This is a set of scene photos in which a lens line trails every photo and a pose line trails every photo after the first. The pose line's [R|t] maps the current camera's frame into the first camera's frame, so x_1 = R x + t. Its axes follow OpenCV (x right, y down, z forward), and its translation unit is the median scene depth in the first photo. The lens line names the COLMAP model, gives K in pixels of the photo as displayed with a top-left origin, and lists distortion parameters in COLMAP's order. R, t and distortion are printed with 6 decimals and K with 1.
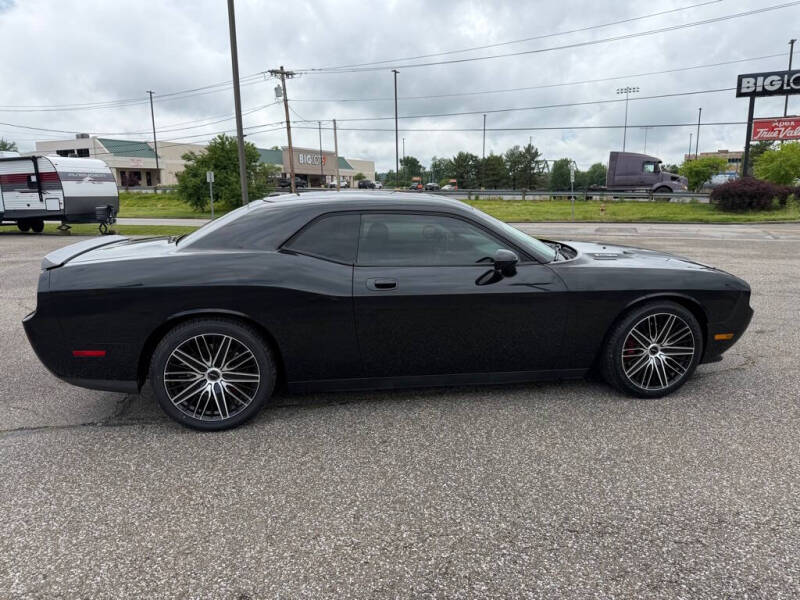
lens RADIAL K [[553.6, 0, 400.0], [0, 553.6, 300.0], [0, 0, 1]] dist [0.035138, -0.047327]
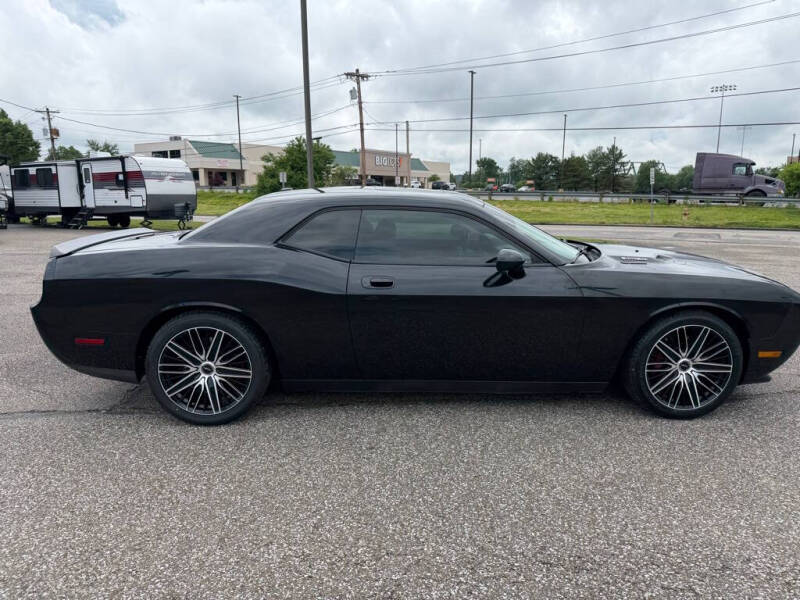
lens RADIAL K [[553.6, 0, 400.0], [0, 553.6, 300.0], [0, 0, 1]] dist [0.035138, -0.047327]
pose [[0.990957, 0.034172, -0.129758, 0.020766], [-0.034537, 0.999403, -0.000558, 0.000102], [0.129662, 0.005034, 0.991546, 0.009275]]
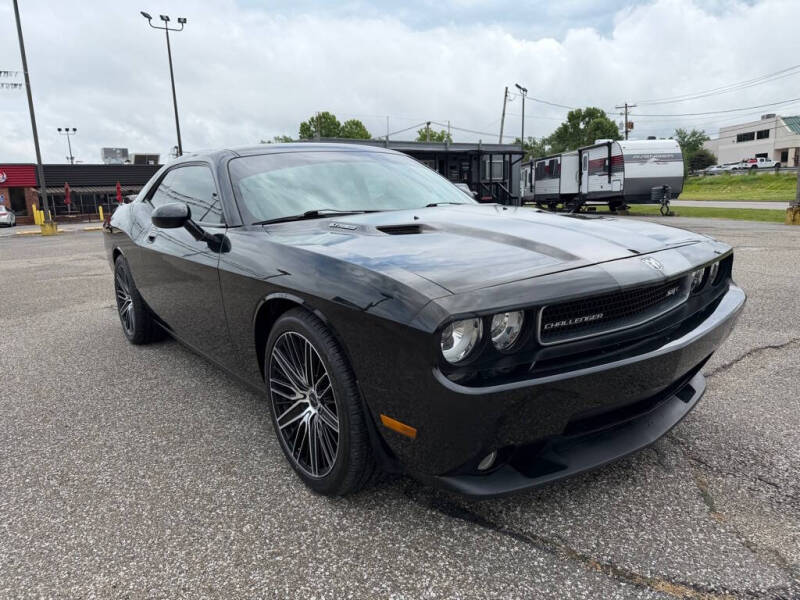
lens RADIAL K [[563.5, 0, 404.8], [0, 563.5, 290.5], [0, 0, 1]] dist [0.035527, -0.046905]
pose [[0.460242, 0.142722, -0.876246, 0.170529], [-0.138165, 0.986482, 0.088107, -0.013132], [0.876976, 0.080516, 0.473740, 0.143256]]
